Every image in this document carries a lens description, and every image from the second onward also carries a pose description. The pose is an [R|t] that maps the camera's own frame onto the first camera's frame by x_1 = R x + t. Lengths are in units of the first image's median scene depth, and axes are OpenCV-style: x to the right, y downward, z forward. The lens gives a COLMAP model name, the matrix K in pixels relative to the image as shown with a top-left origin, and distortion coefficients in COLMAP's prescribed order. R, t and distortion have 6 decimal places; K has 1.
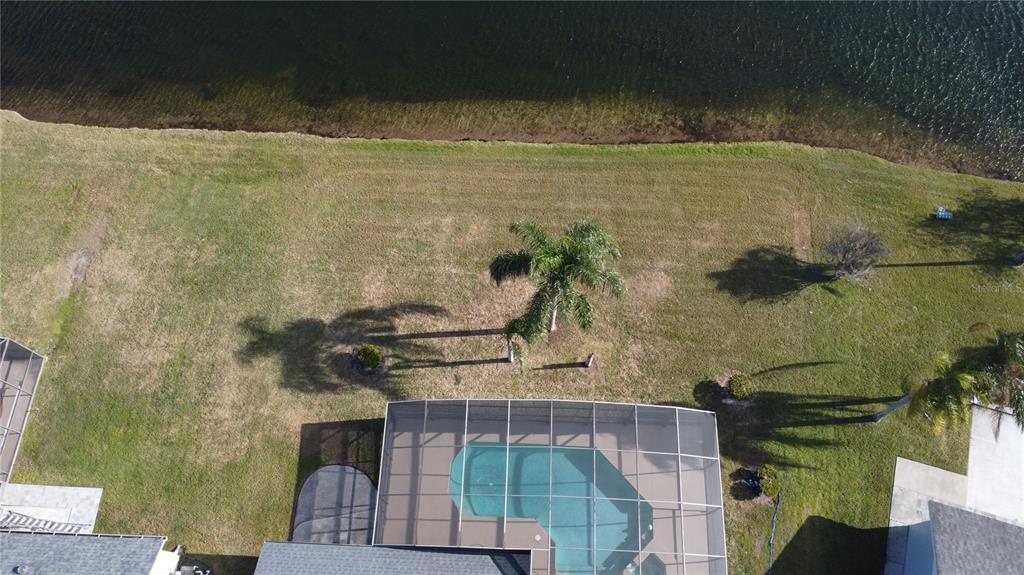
lens RADIAL K [[728.6, 0, 511.6], [0, 728.6, 290.3], [0, 0, 1]] dist [-0.006443, 0.001627]
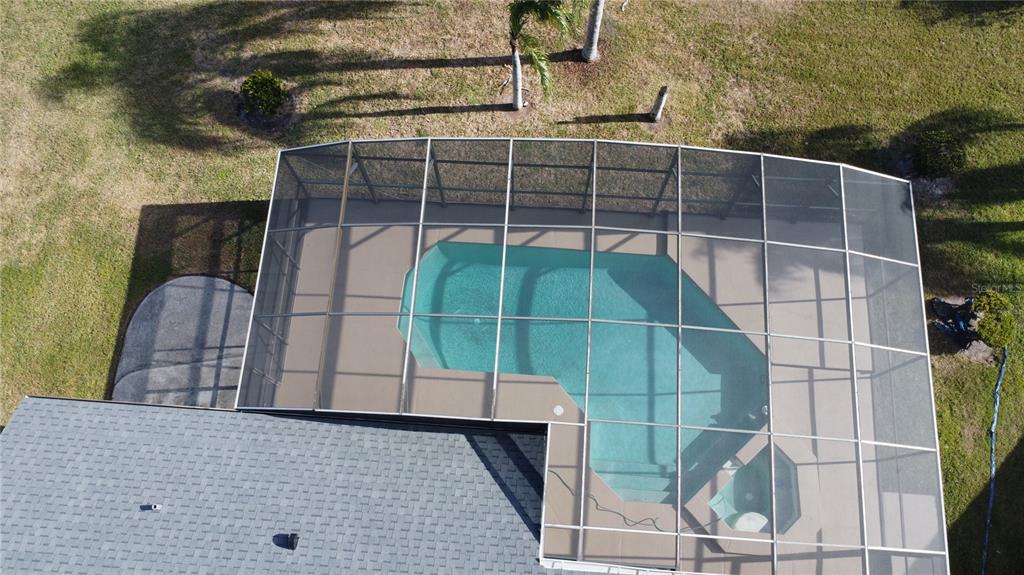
lens RADIAL K [[728.6, 0, 512.9], [0, 728.6, 285.2], [0, 0, 1]] dist [-0.006443, 0.001627]
pose [[0.999616, 0.026884, -0.006721, 0.002955], [-0.026036, 0.994192, 0.104427, 0.180582], [0.009489, -0.104211, 0.994510, 0.443004]]
